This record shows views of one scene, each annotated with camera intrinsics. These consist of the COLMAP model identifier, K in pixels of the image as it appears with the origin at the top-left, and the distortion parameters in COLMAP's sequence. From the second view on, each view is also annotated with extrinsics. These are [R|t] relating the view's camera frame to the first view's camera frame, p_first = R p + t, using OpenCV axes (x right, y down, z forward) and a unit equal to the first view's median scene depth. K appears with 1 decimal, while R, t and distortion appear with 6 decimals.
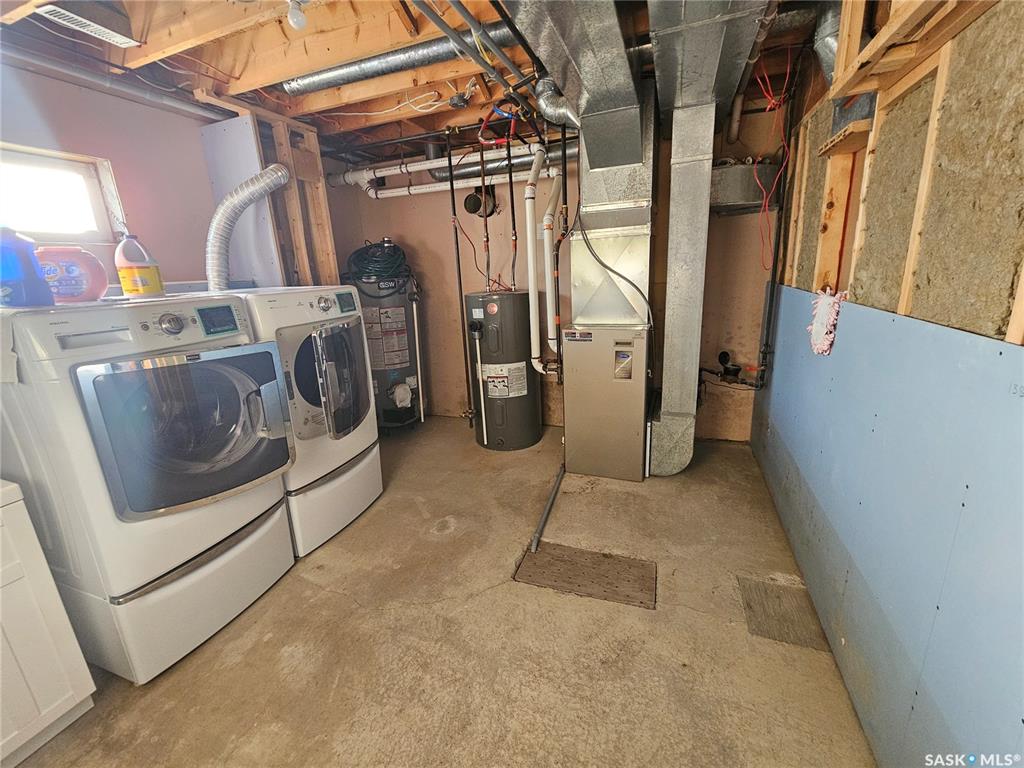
lens RADIAL K [[420.9, 0, 510.3], [0, 420.9, 380.2], [0, 0, 1]] dist [-0.002121, 0.000234]
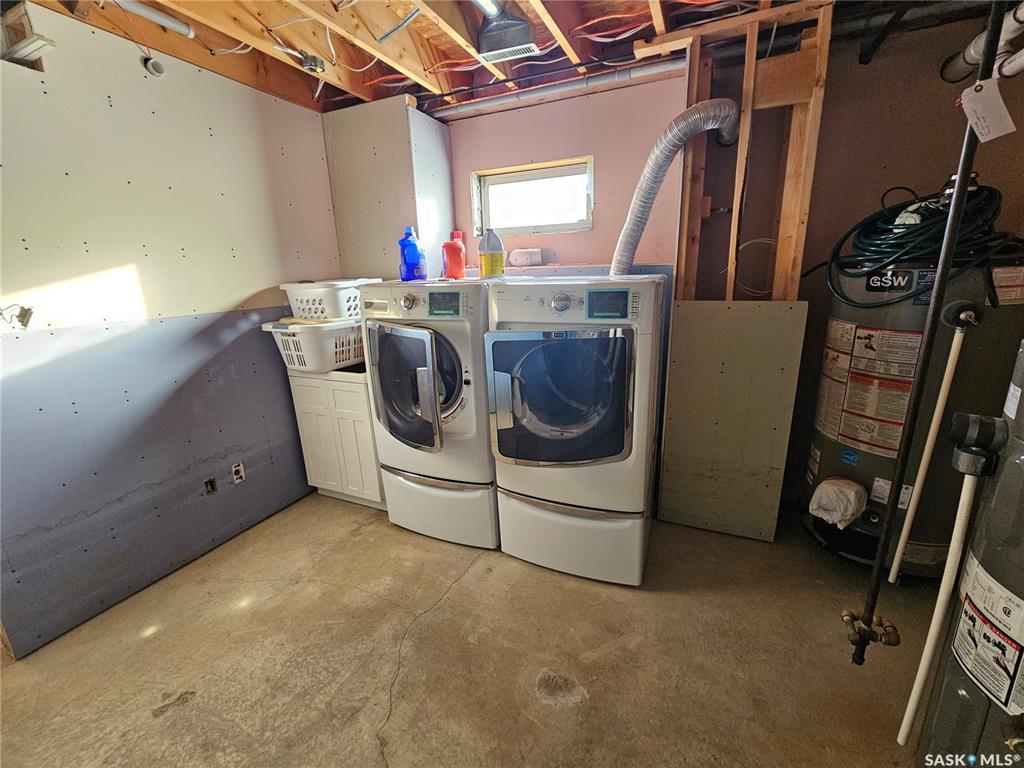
lens RADIAL K [[420.9, 0, 514.6], [0, 420.9, 378.5], [0, 0, 1]] dist [-0.002121, 0.000234]
pose [[-0.059825, 0.295896, -0.953345, 0.301245], [-0.230158, 0.925233, 0.301614, -0.240331], [0.971313, 0.237464, 0.012751, 0.856272]]
